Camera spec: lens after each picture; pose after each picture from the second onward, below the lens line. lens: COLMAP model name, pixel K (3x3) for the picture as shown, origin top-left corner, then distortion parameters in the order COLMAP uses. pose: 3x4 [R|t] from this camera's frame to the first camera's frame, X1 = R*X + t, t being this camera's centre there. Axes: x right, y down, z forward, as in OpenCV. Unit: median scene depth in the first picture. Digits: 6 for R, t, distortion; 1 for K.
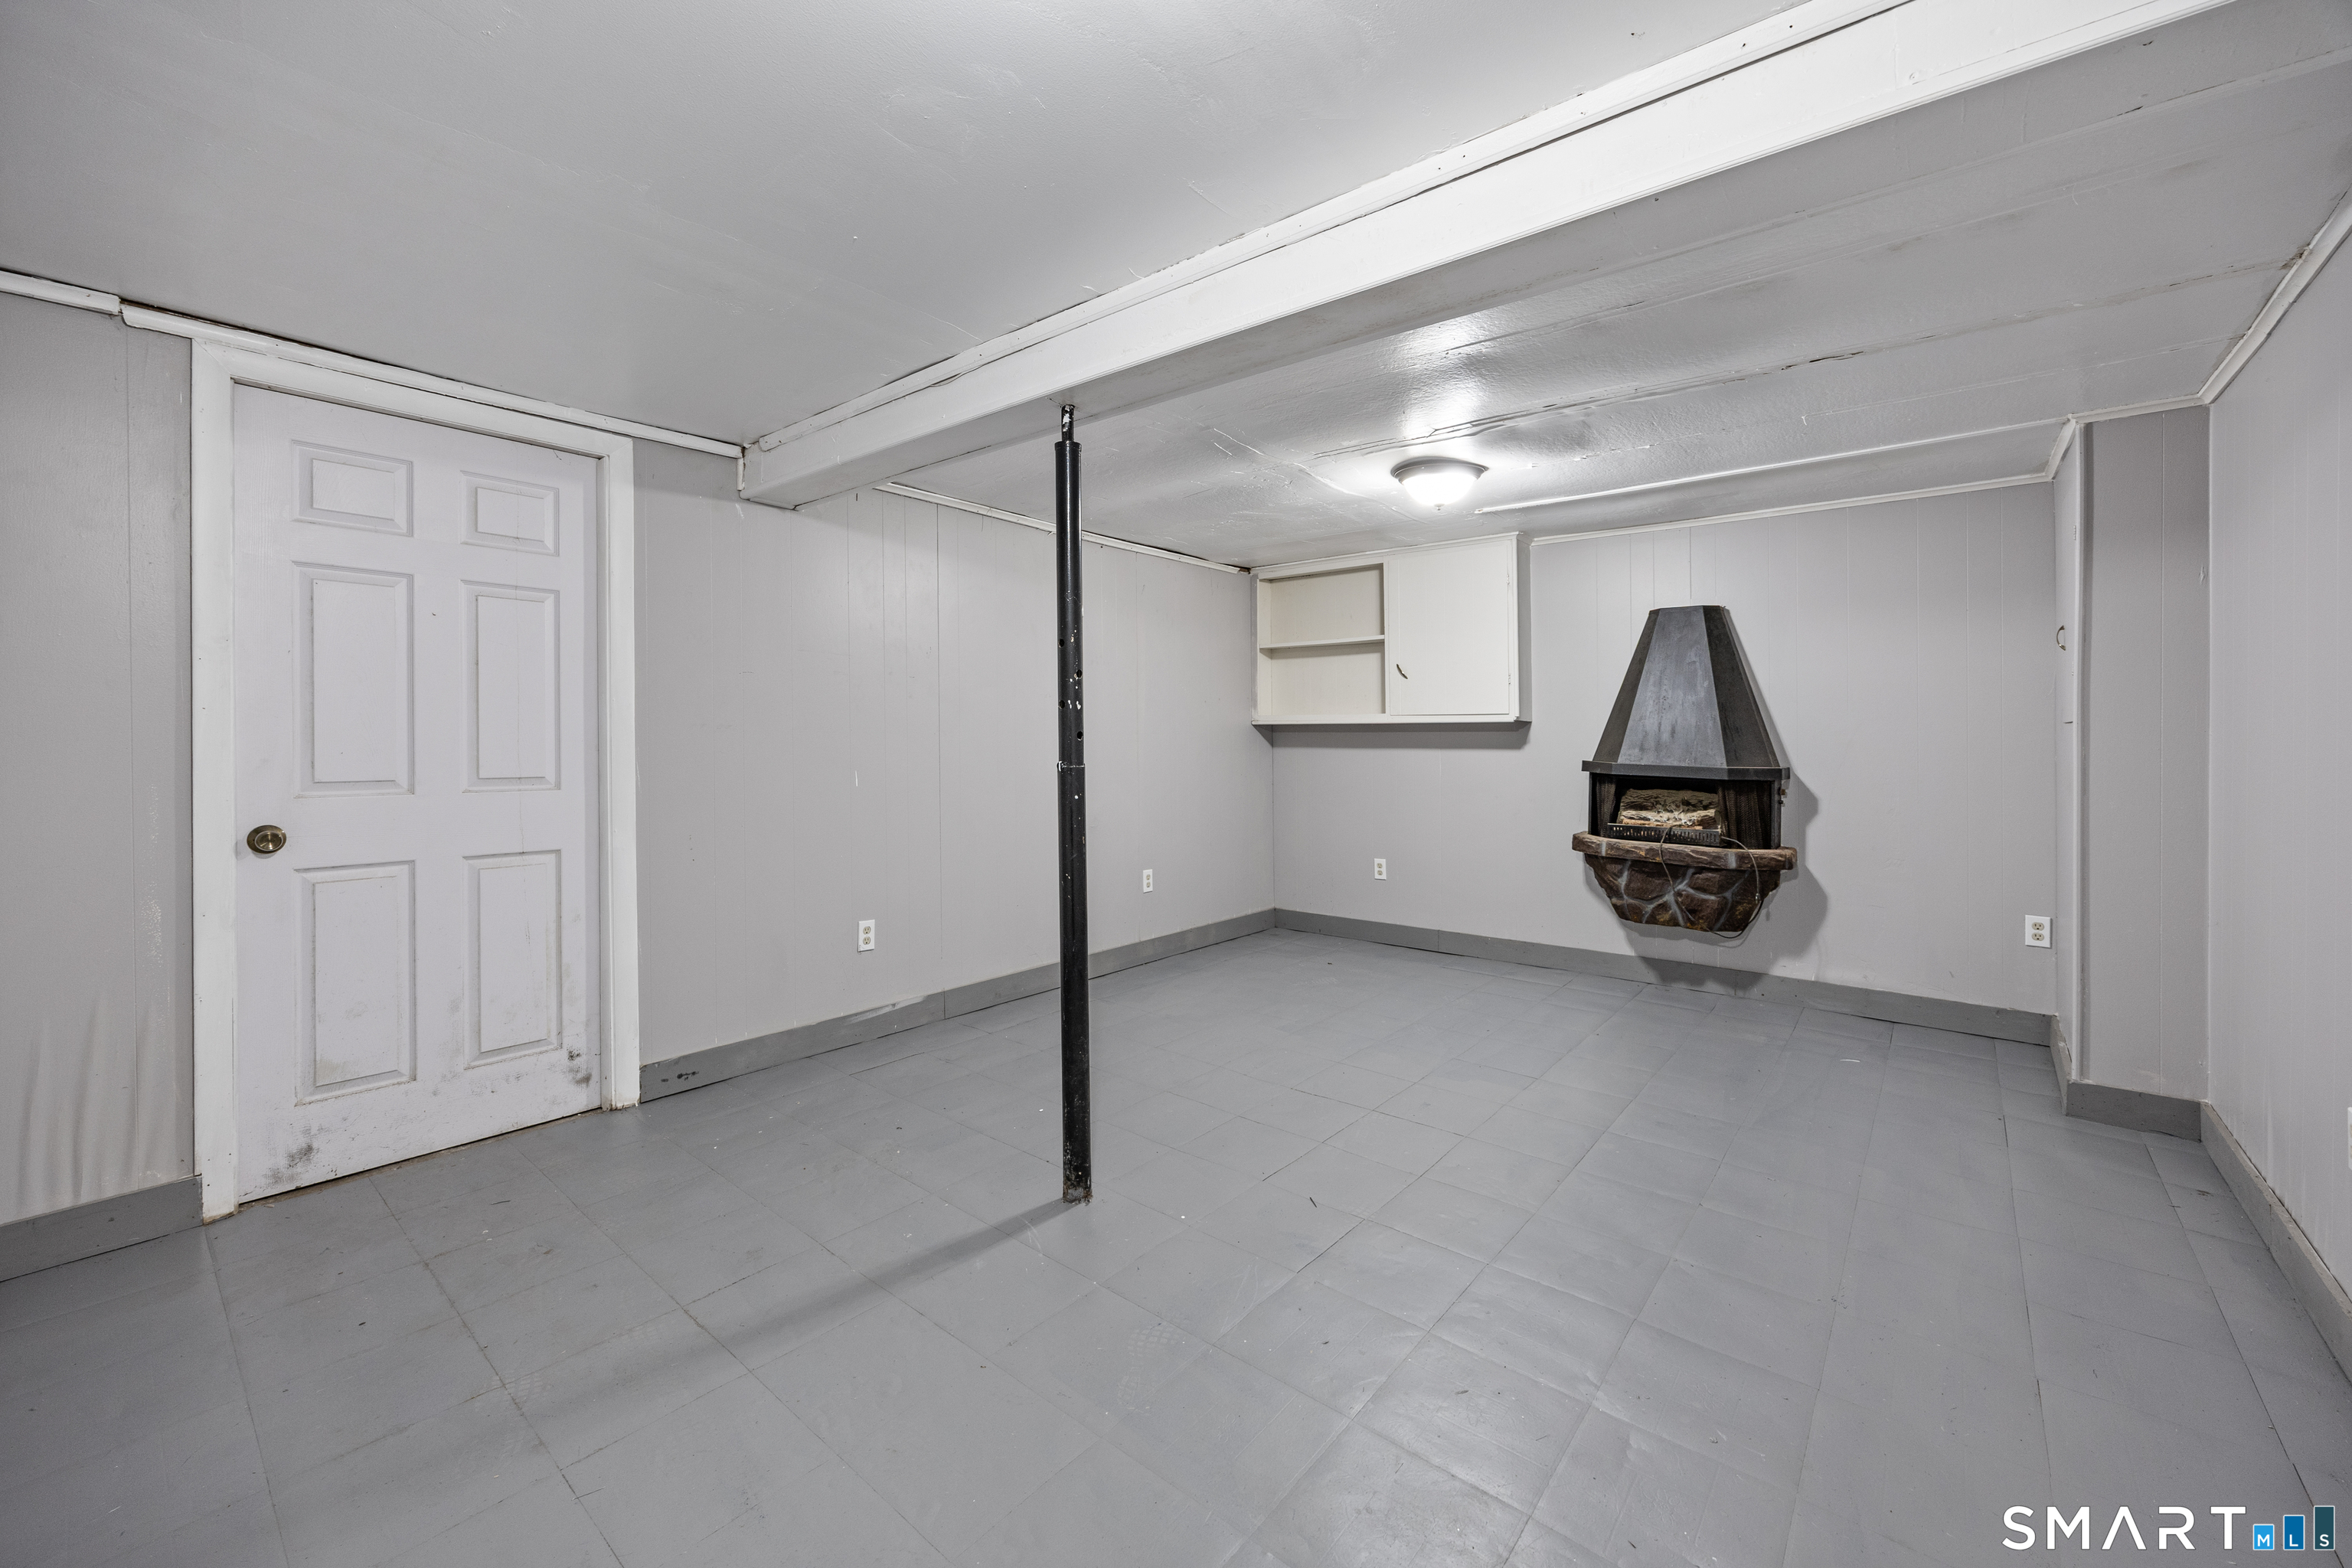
lens RADIAL K [[925.0, 0, 1172.1], [0, 925.0, 725.1], [0, 0, 1]] dist [0.000320, 0.000124]
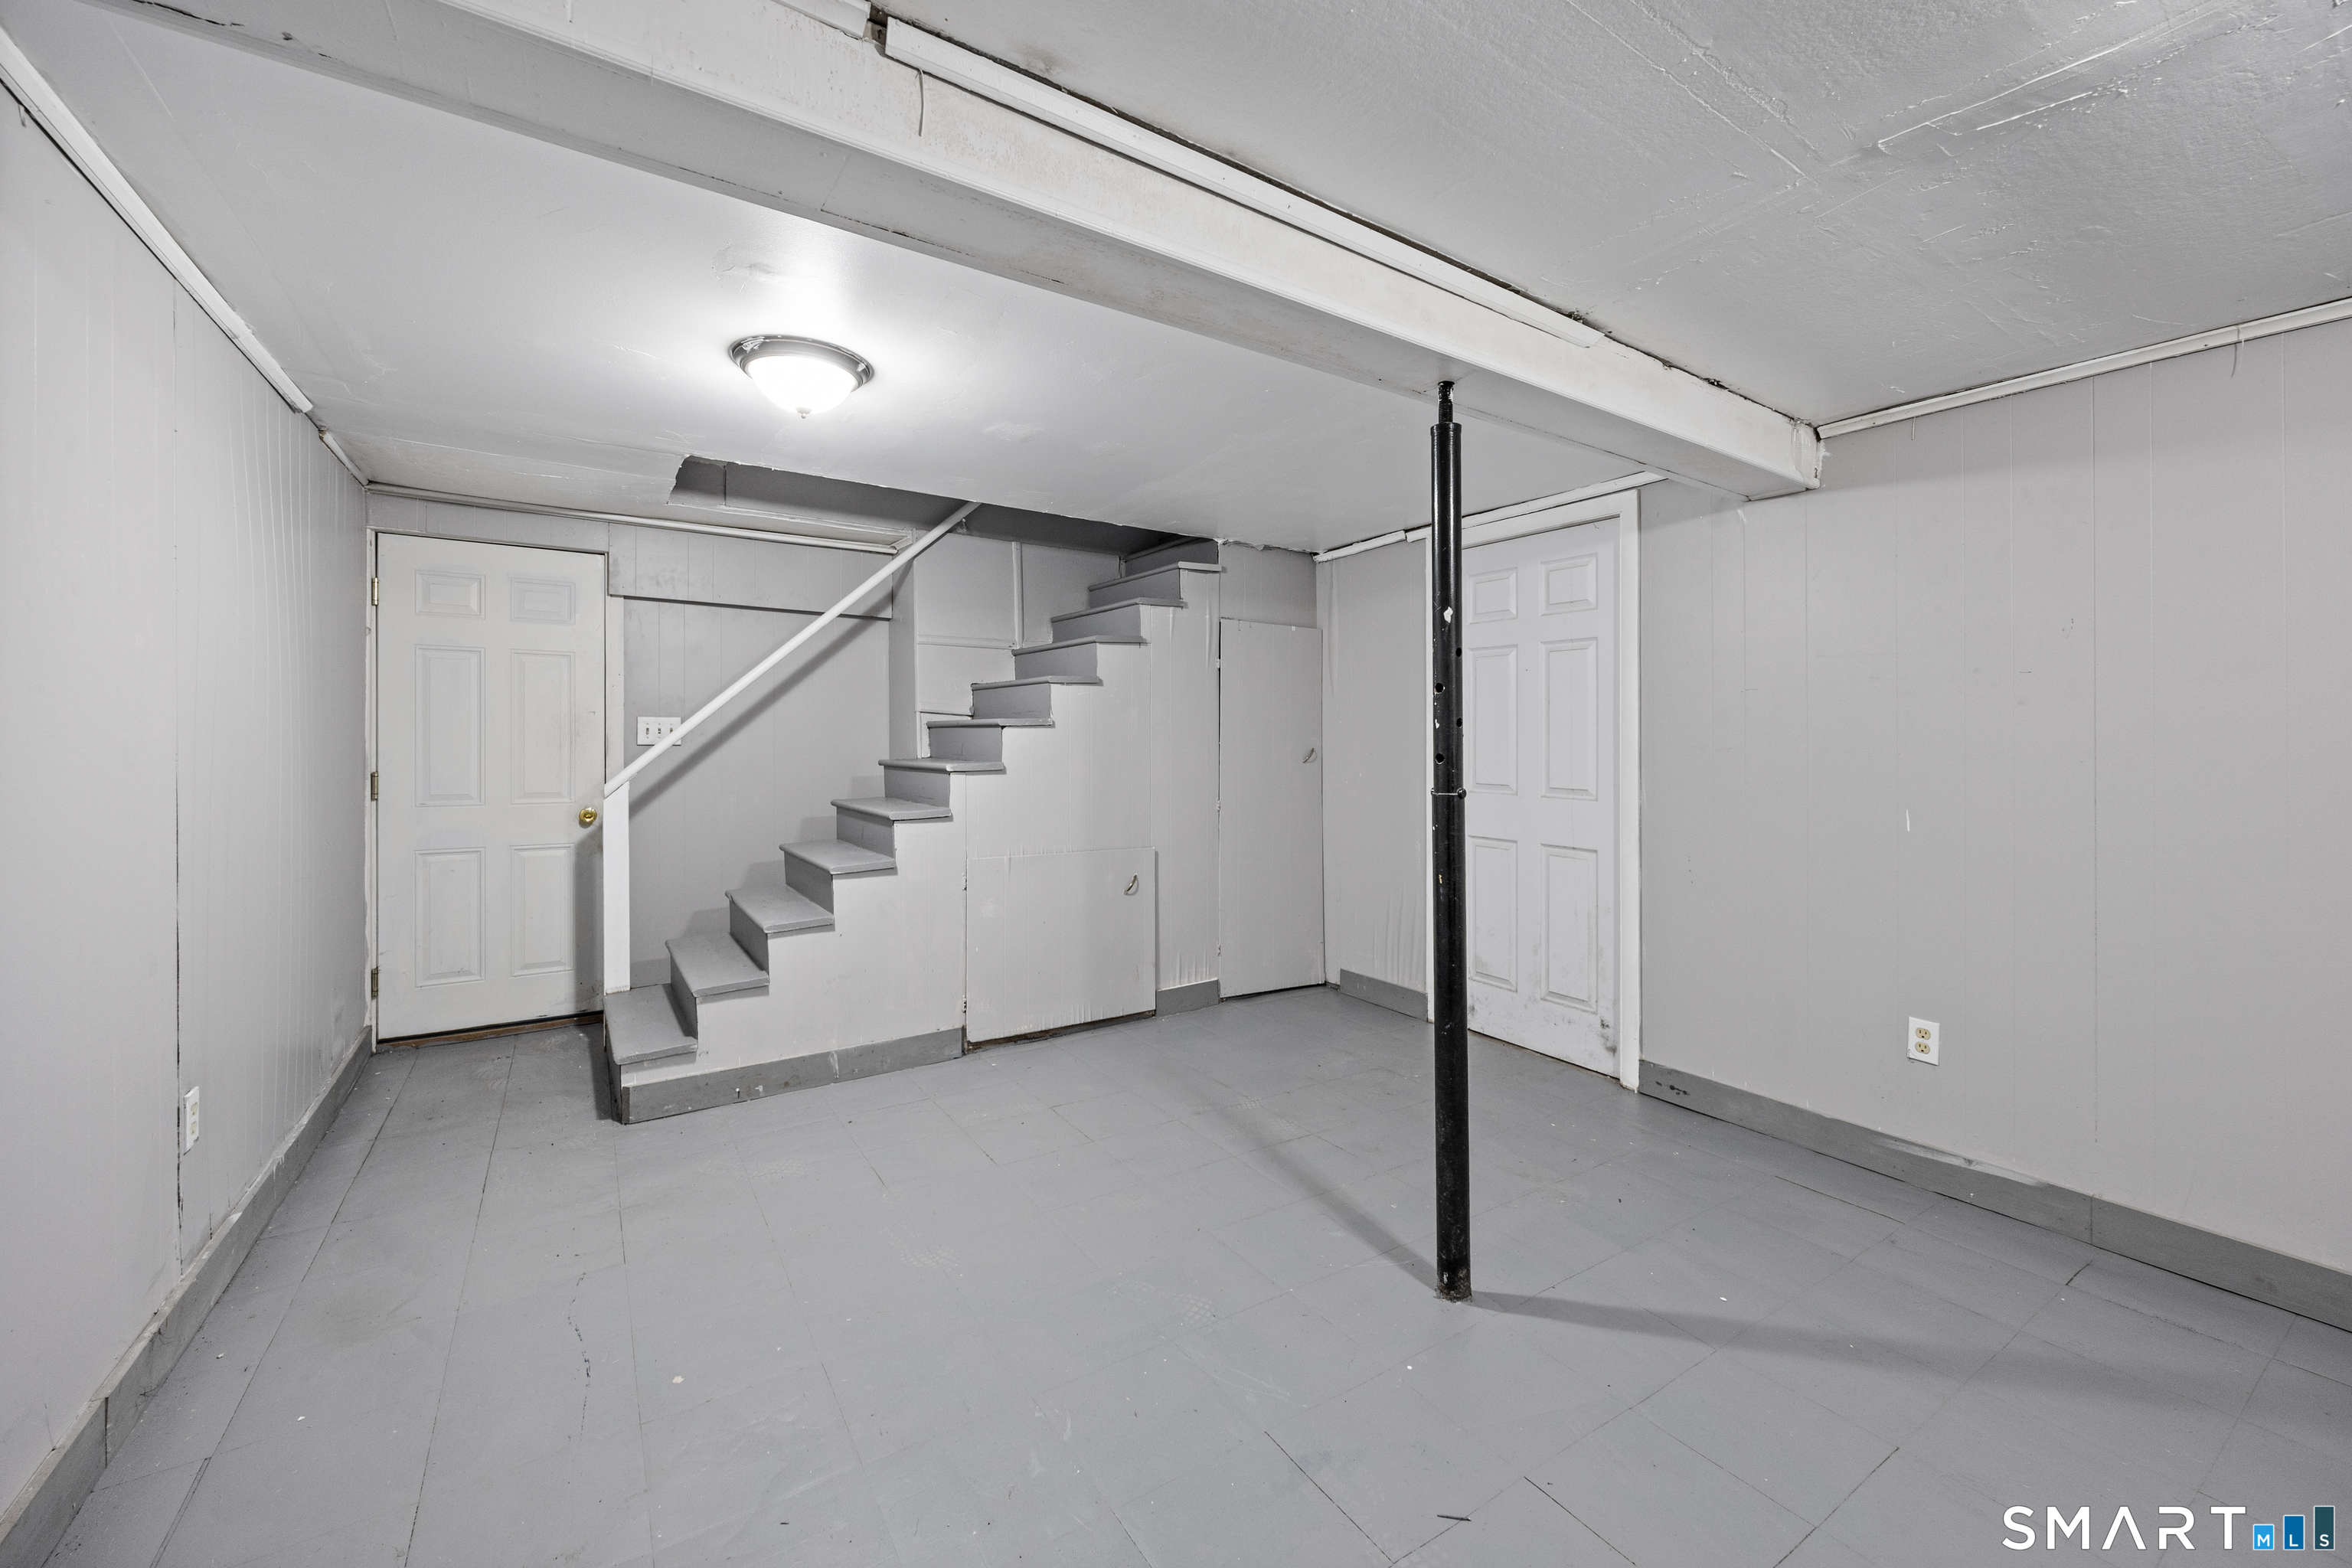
lens RADIAL K [[936.4, 0, 1183.5], [0, 936.4, 750.8], [0, 0, 1]] dist [0.000760, 0.002729]
pose [[-0.289170, 0.004562, -0.957267, 0.666235], [0.004479, 0.999984, 0.003413, -0.002645], [0.957267, -0.003301, -0.289186, 0.833179]]
